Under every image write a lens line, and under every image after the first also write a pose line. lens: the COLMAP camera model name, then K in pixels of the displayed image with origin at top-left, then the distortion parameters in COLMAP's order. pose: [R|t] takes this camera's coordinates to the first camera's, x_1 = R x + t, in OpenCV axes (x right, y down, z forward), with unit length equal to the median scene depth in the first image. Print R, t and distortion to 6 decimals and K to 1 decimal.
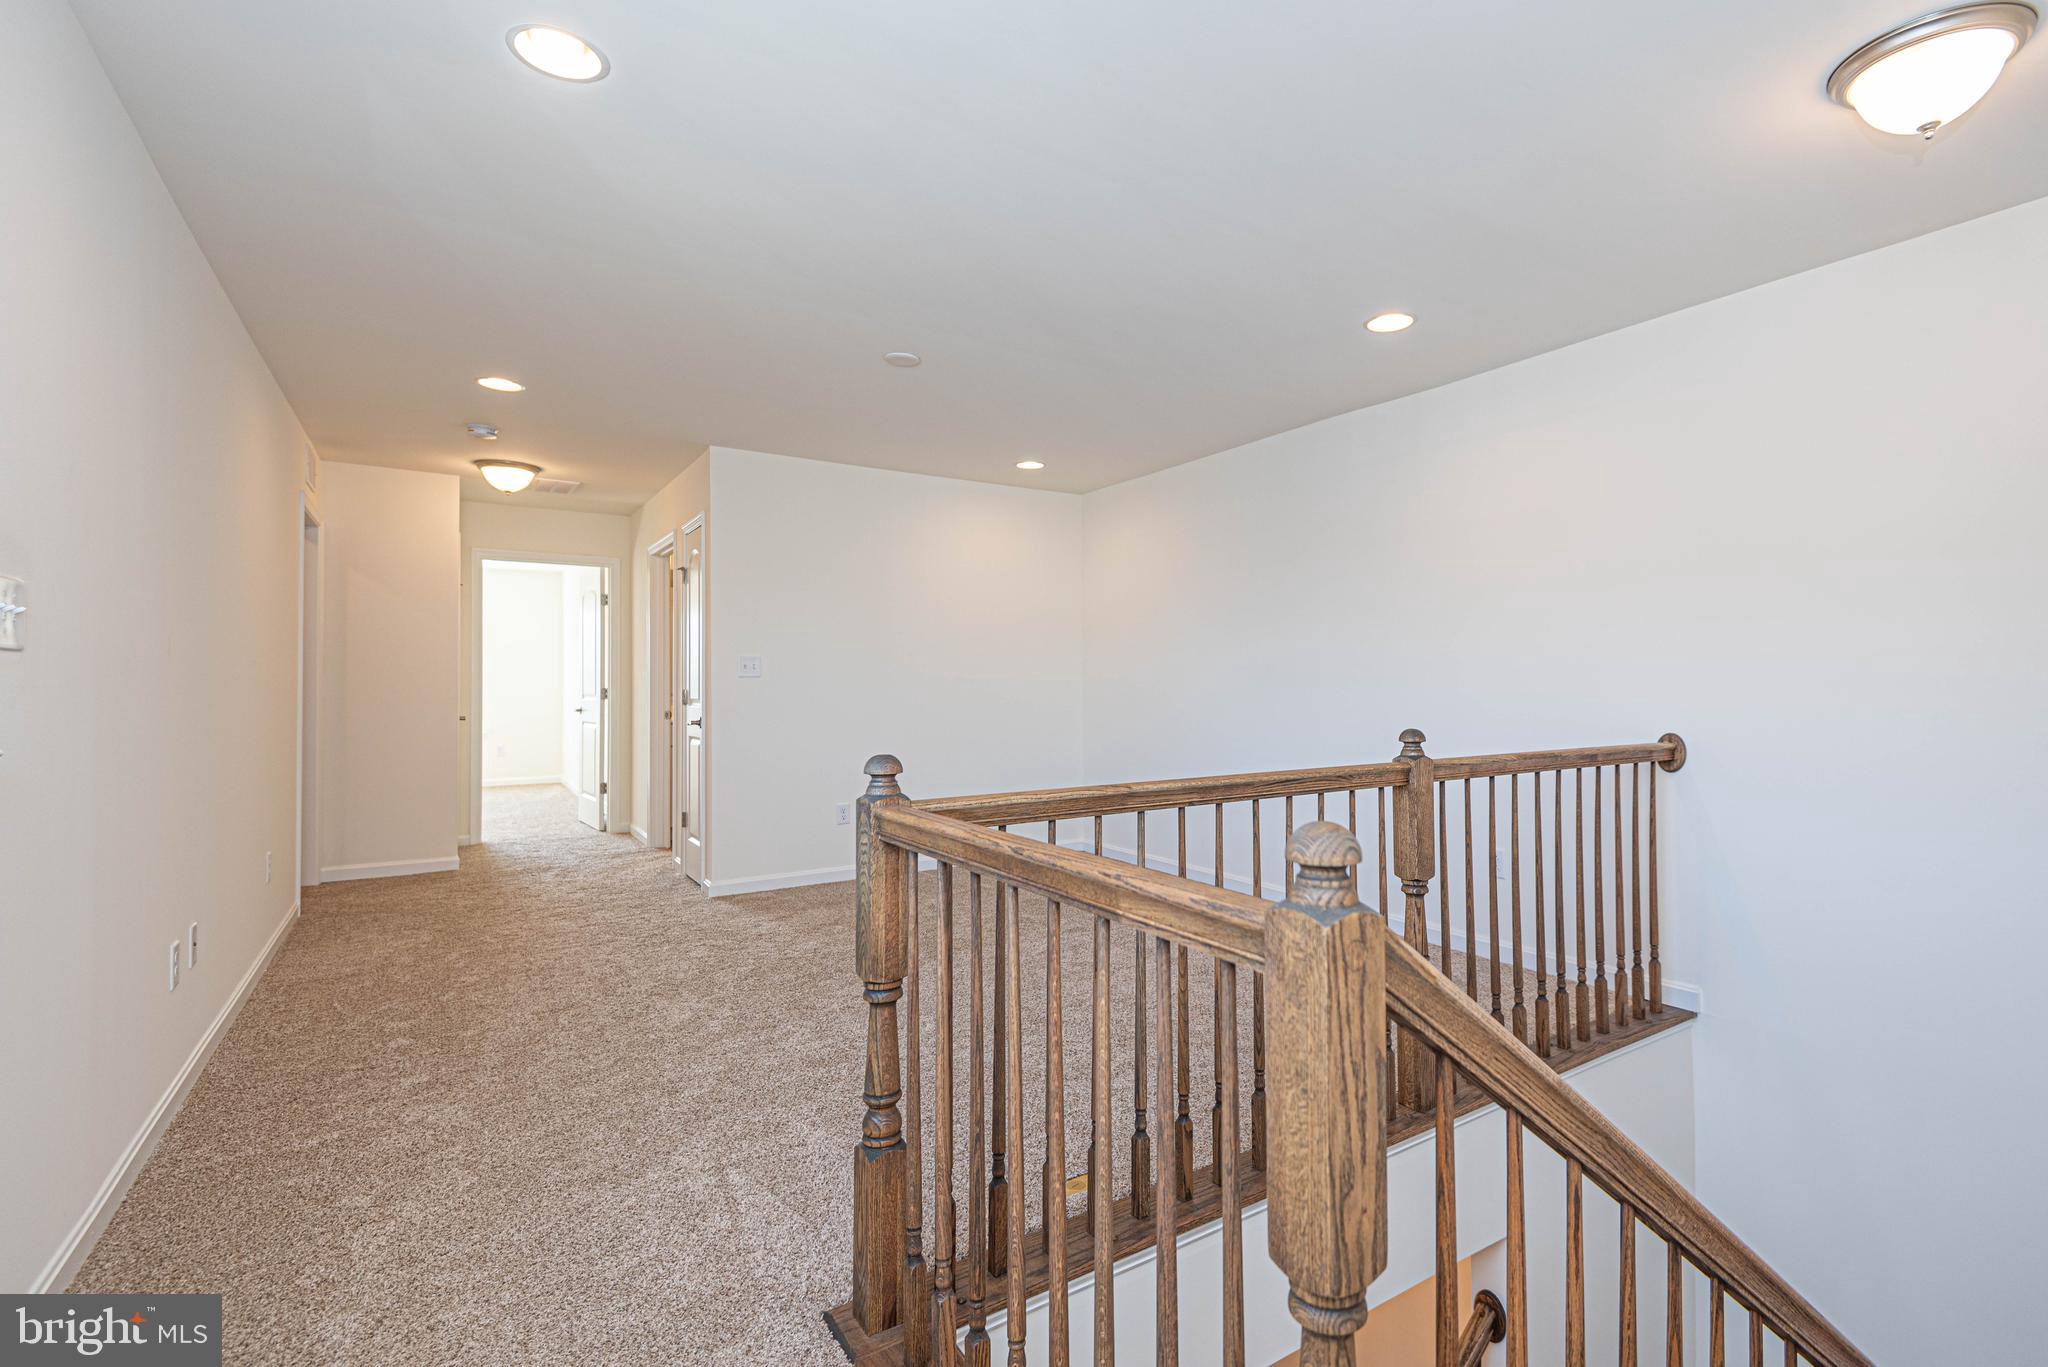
lens RADIAL K [[930.8, 0, 1032.8], [0, 930.8, 672.1], [0, 0, 1]] dist [0.023355, -0.011686]
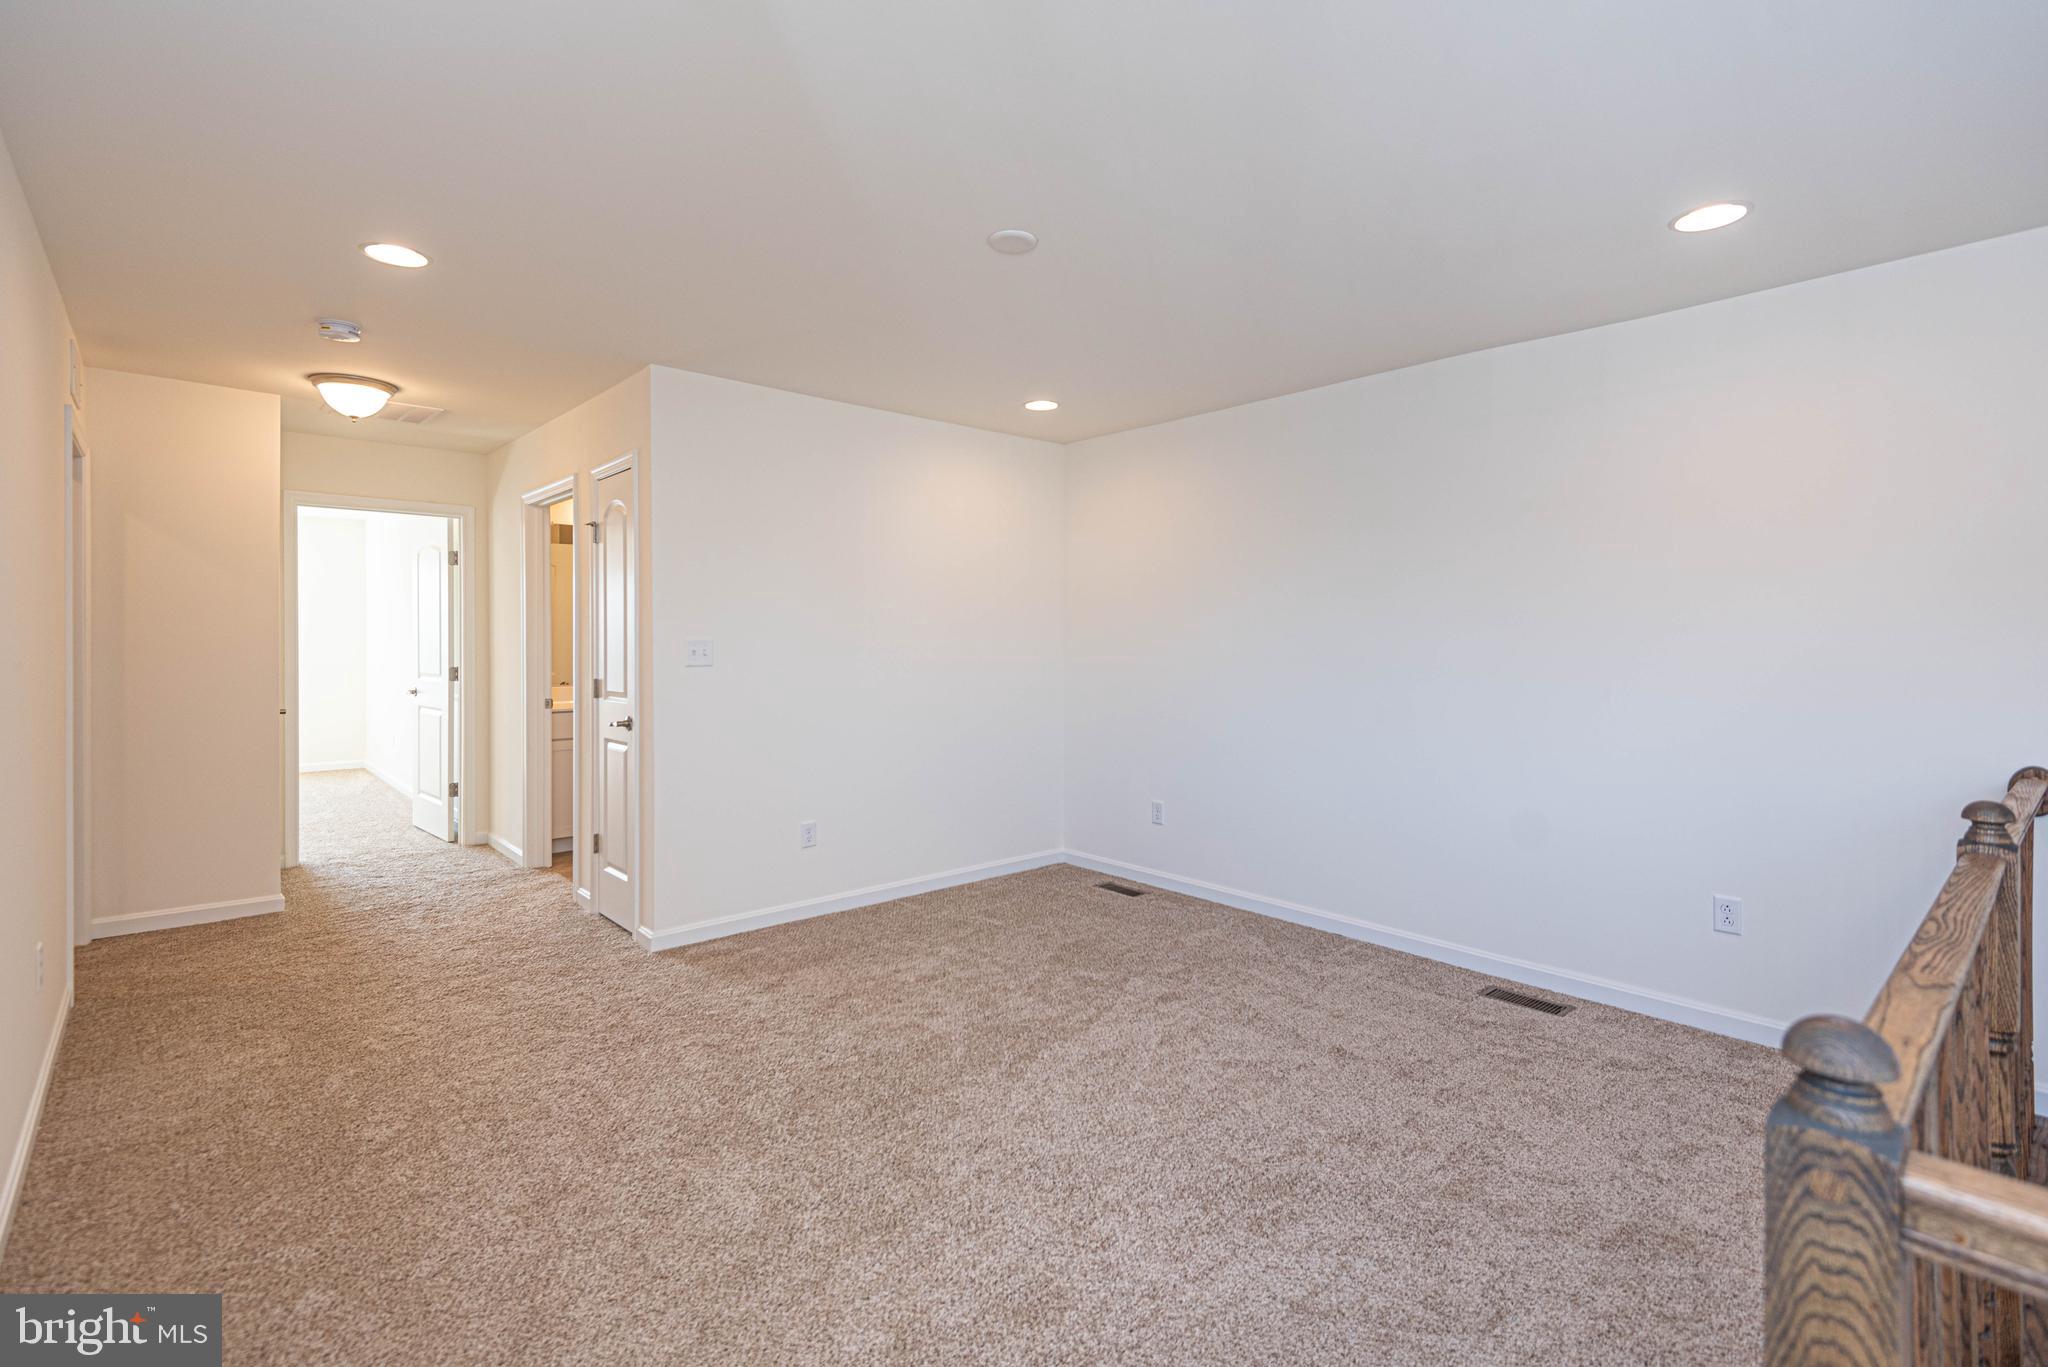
lens RADIAL K [[930.8, 0, 929.7], [0, 930.8, 645.5], [0, 0, 1]] dist [0.023355, -0.011686]
pose [[0.993287, 0.005581, 0.115546, -0.182476], [-0.007510, 0.999840, 0.016260, -0.022998], [-0.115436, -0.017018, 0.993169, 0.185479]]
